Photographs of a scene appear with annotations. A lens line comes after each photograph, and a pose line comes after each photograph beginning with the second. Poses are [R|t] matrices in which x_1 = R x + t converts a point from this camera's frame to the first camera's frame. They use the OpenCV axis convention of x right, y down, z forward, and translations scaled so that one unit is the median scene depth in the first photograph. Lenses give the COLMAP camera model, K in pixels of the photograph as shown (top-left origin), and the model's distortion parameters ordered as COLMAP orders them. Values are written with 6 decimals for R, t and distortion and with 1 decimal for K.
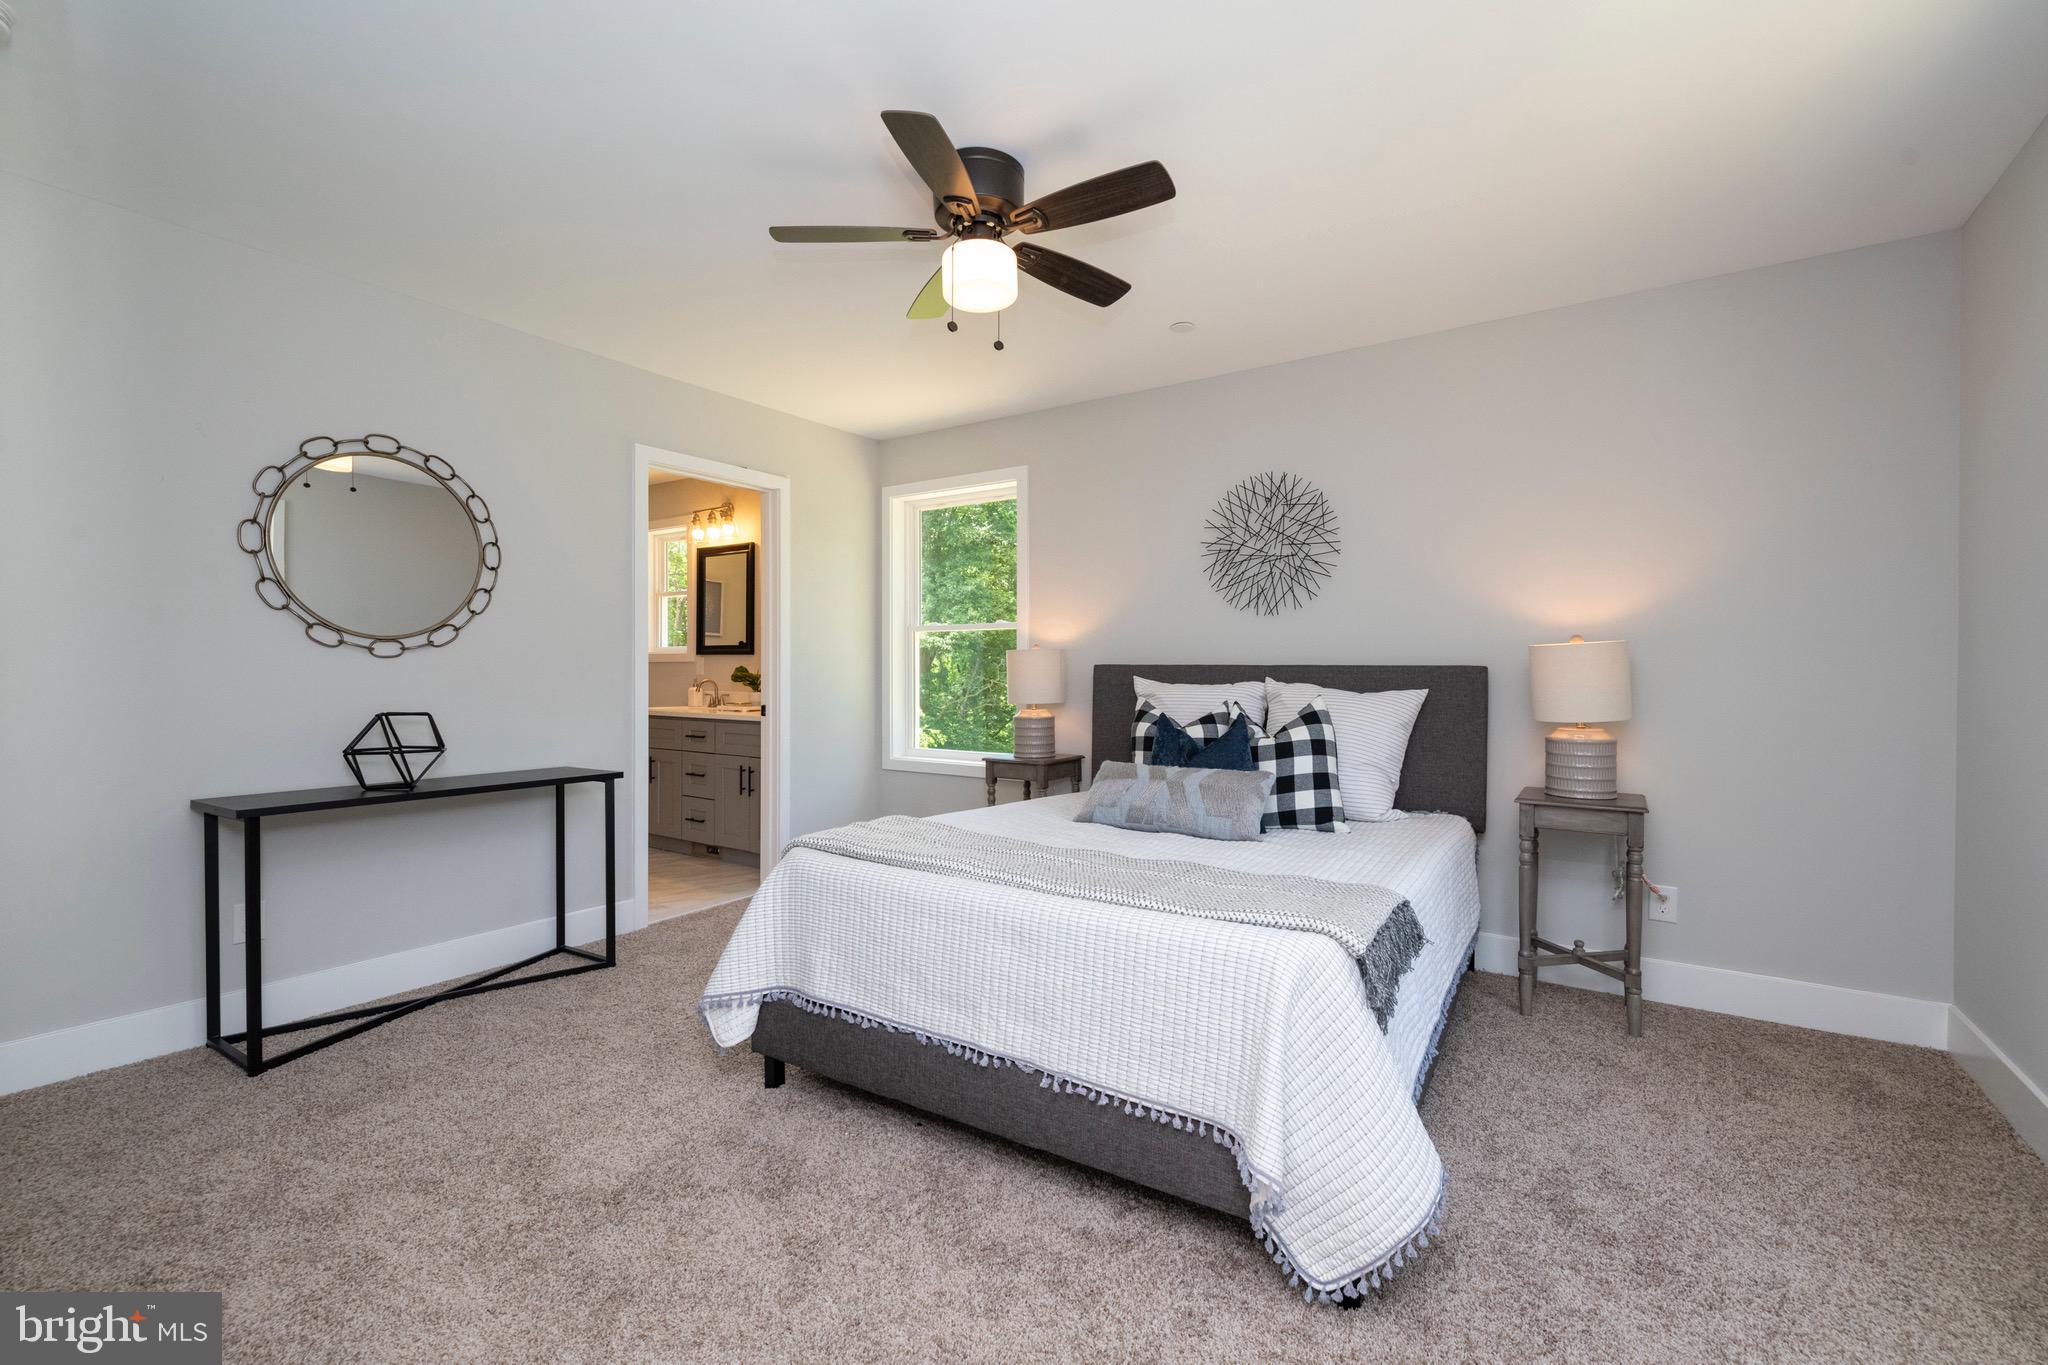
lens RADIAL K [[870.1, 0, 1027.5], [0, 870.1, 679.2], [0, 0, 1]] dist [0.017794, -0.009826]
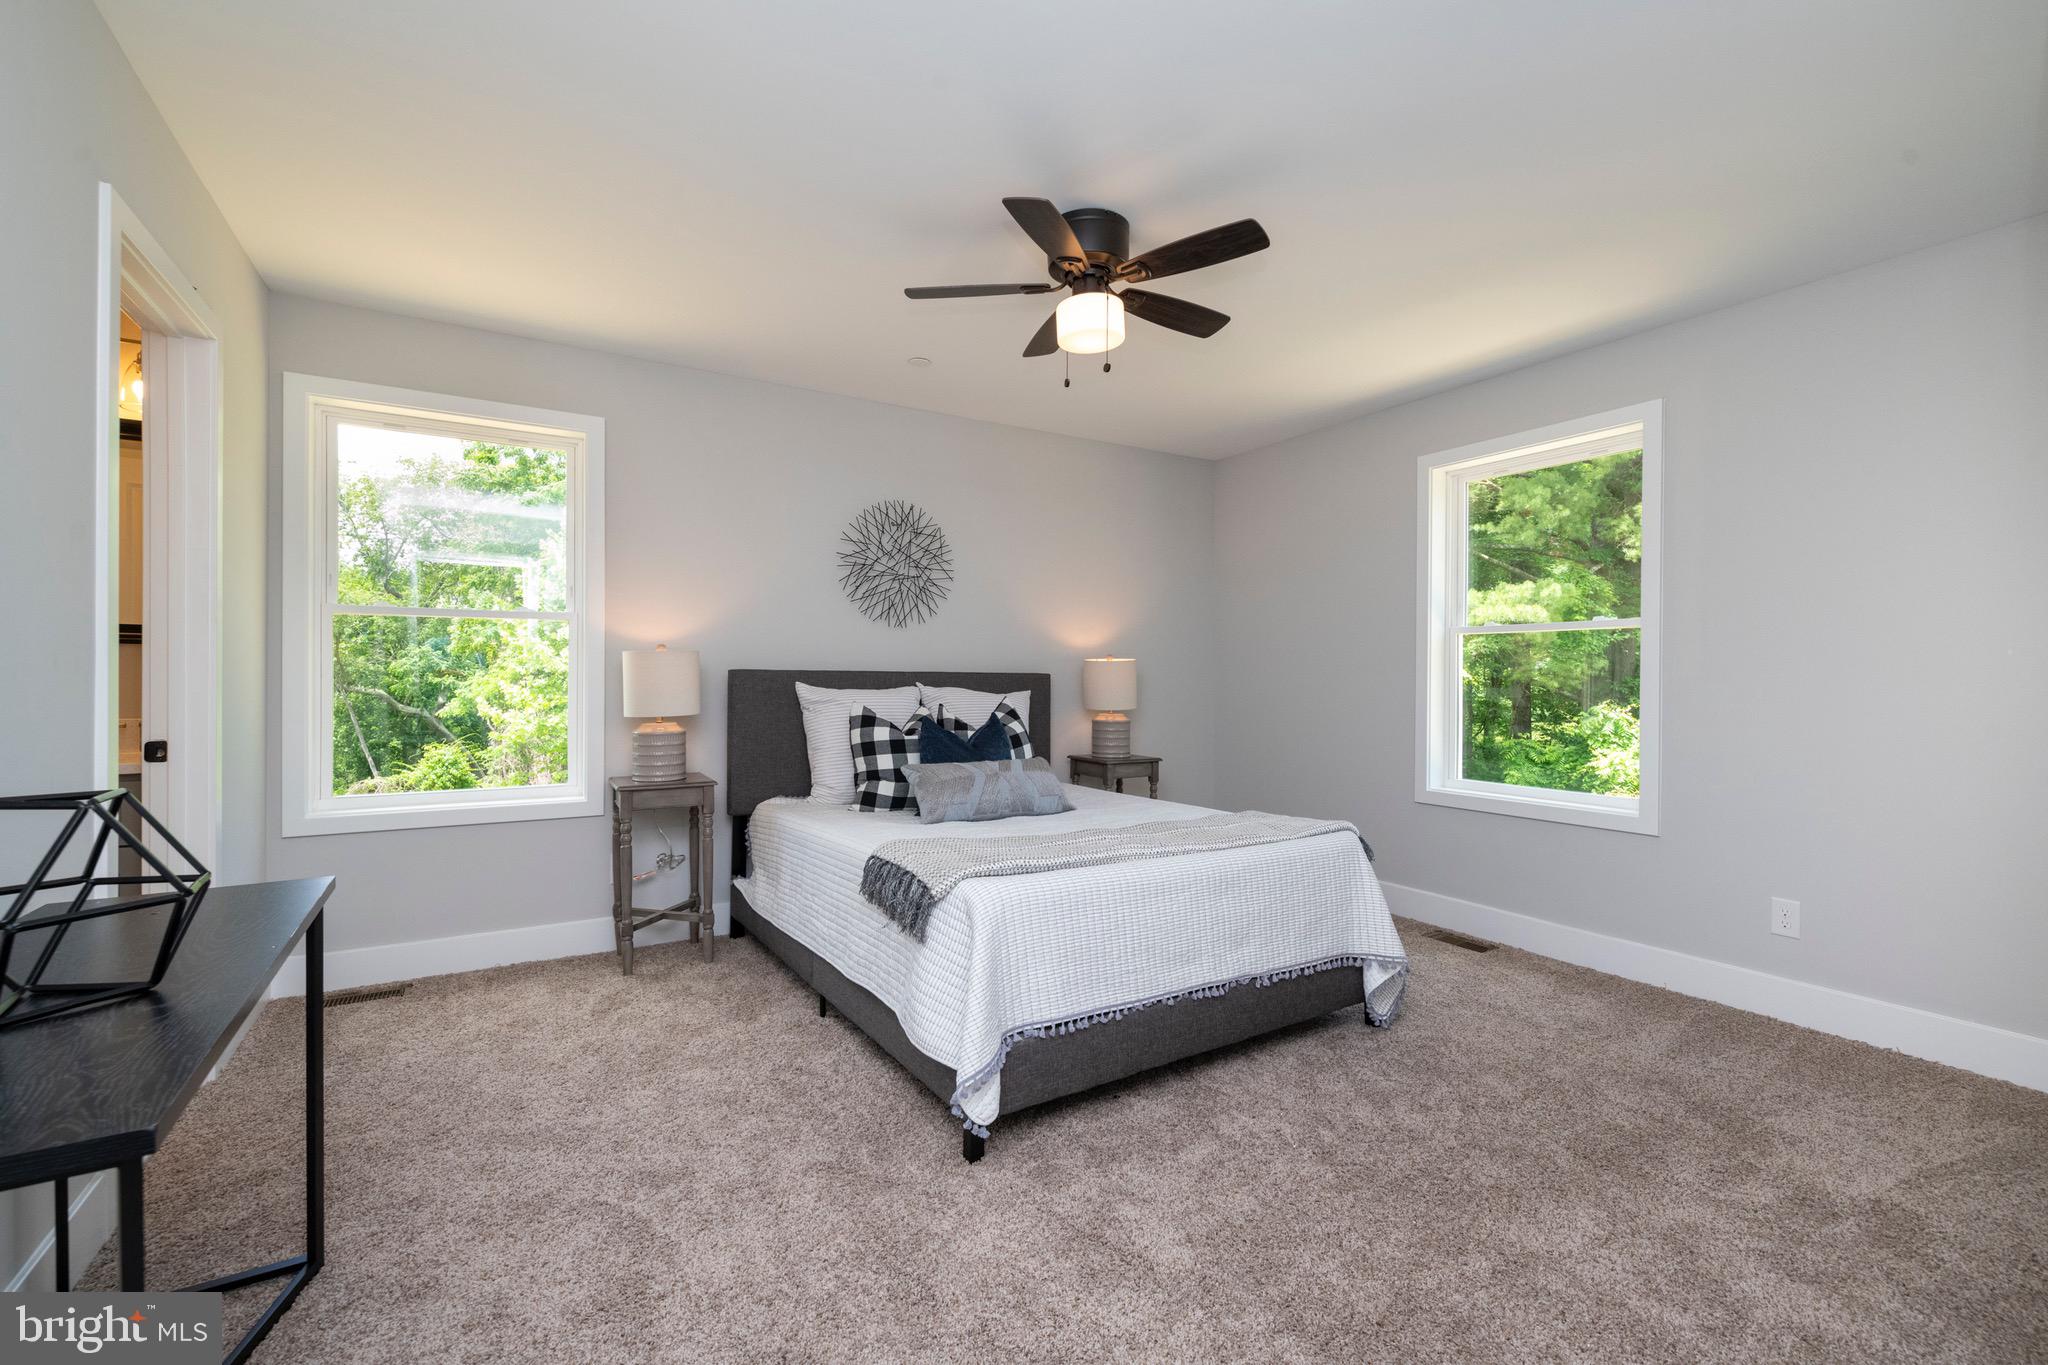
lens RADIAL K [[870.1, 0, 1027.5], [0, 870.1, 679.2], [0, 0, 1]] dist [0.017794, -0.009826]
pose [[0.431102, -0.002968, 0.902298, -0.678806], [0.003841, 0.999992, 0.001454, -0.007150], [-0.902295, 0.002839, 0.431110, 0.369462]]
